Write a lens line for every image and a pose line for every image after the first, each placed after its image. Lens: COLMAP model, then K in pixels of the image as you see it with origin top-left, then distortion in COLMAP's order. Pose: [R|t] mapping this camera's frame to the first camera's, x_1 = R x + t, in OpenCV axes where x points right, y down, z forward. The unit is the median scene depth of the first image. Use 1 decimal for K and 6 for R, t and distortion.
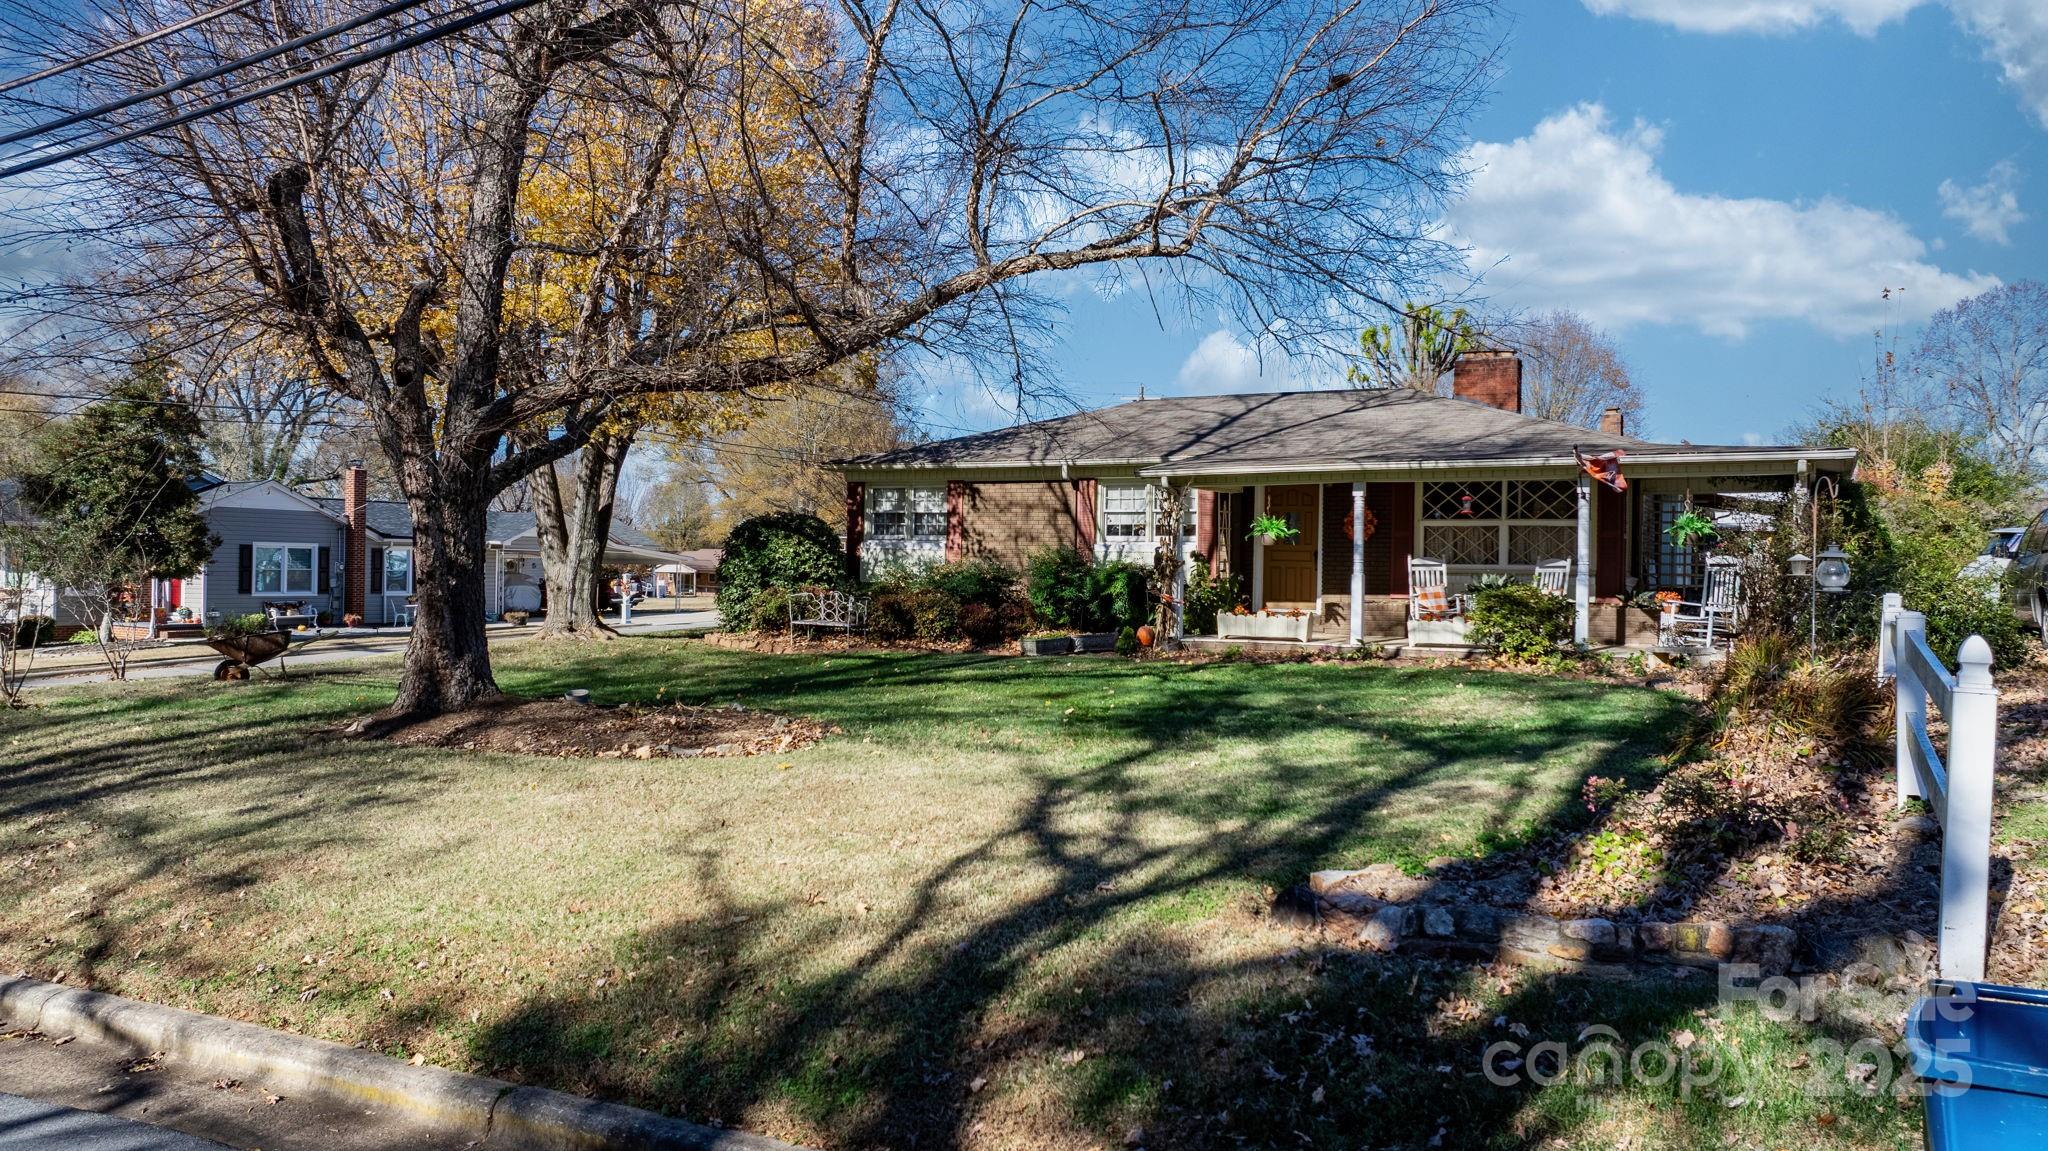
lens RADIAL K [[1433.8, 0, 1024.0], [0, 1433.8, 575.5], [0, 0, 1]] dist [0.002149, -0.000912]
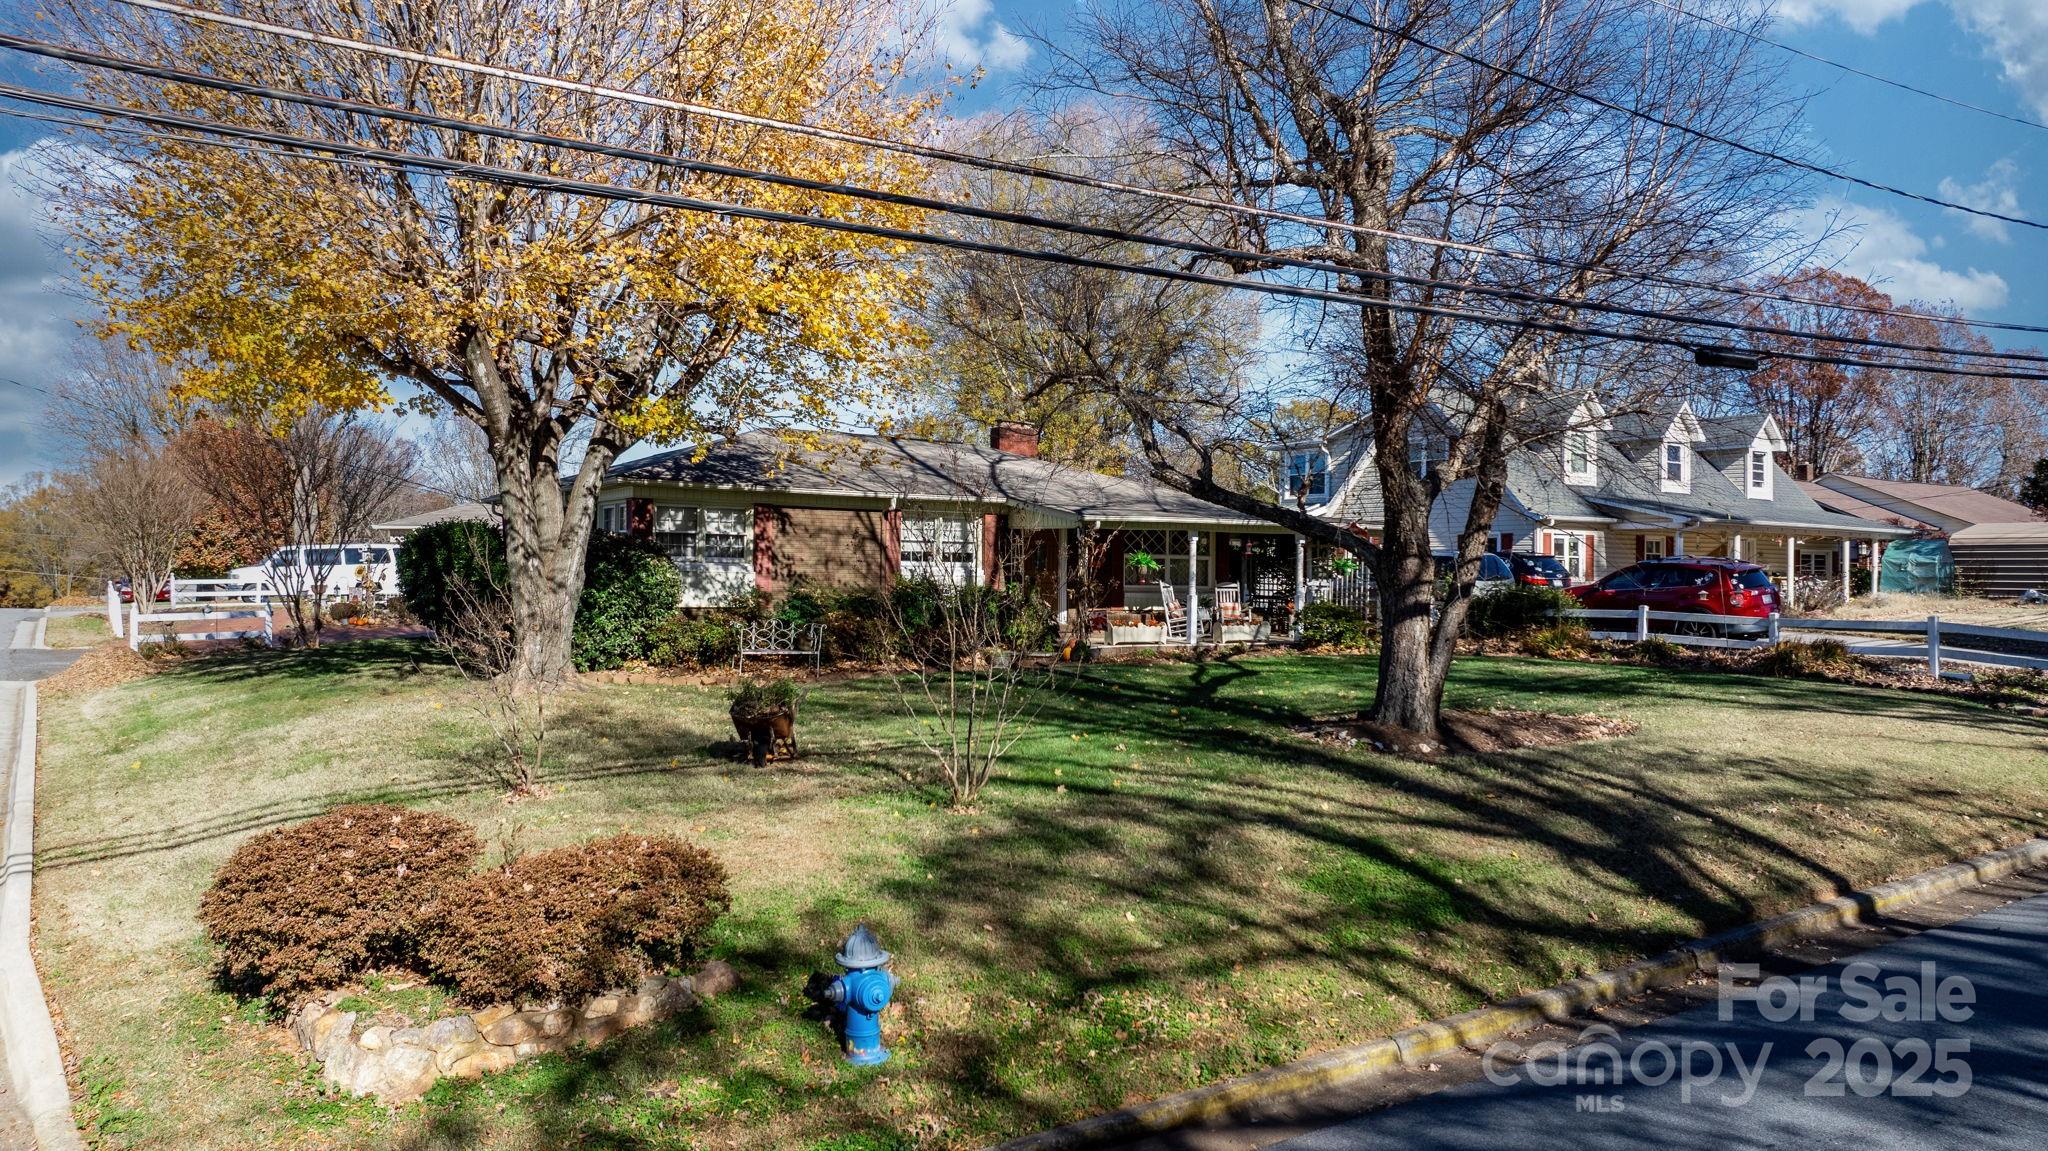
lens RADIAL K [[1516.6, 0, 1024.0], [0, 1516.6, 575.5], [0, 0, 1]] dist [-0.000380, -0.000731]
pose [[0.457729, -0.008455, 0.889052, -0.991354], [0.000379, 0.999957, 0.009315, -0.028750], [-0.889092, -0.003927, 0.457712, 0.387262]]
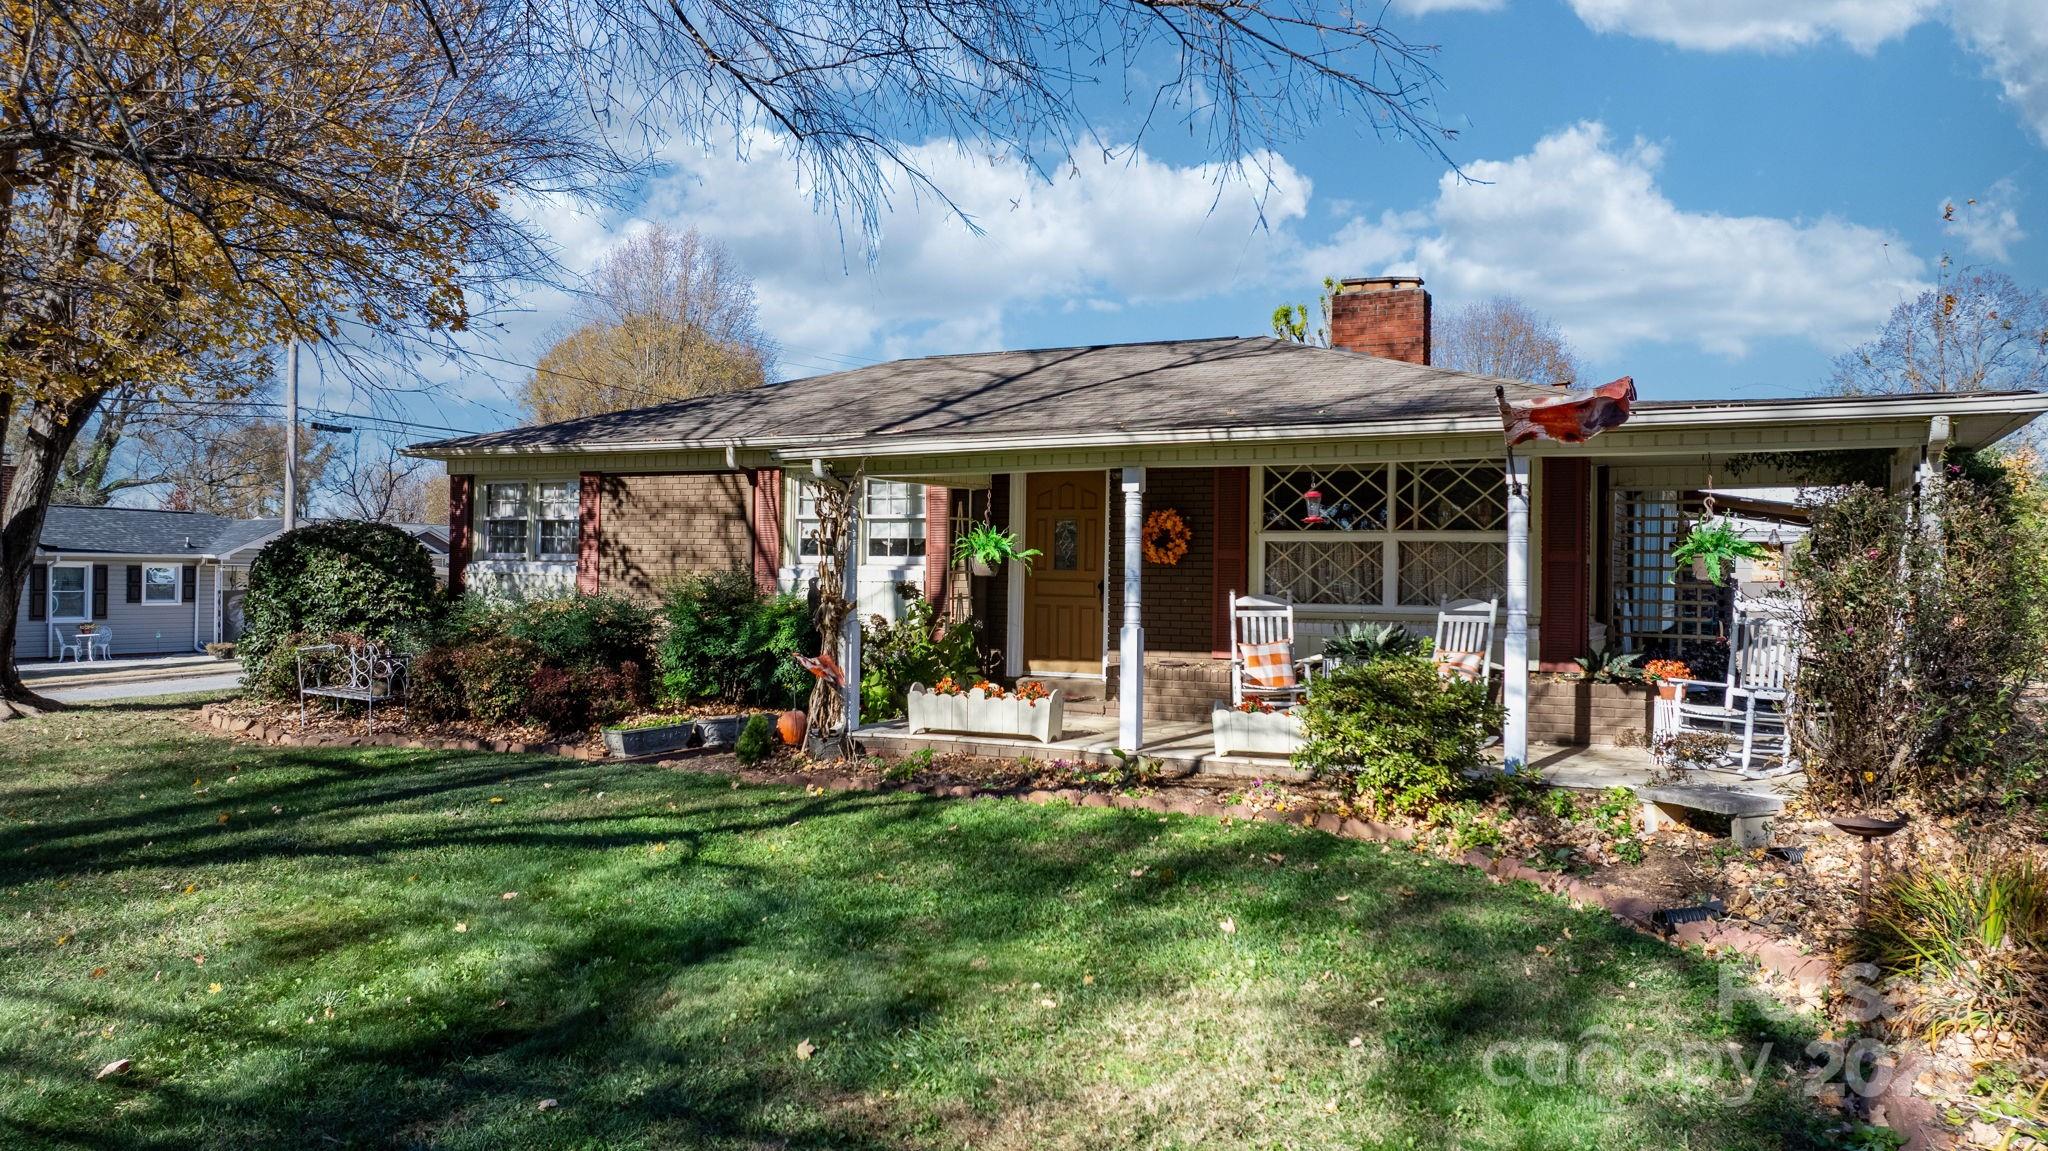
lens RADIAL K [[1433.8, 0, 1024.0], [0, 1433.8, 575.5], [0, 0, 1]] dist [0.002149, -0.000912]
pose [[0.999431, -0.001878, 0.033686, 0.142870], [0.002018, 0.999989, -0.004122, -0.016219], [-0.033678, 0.004188, 0.999424, 0.357935]]
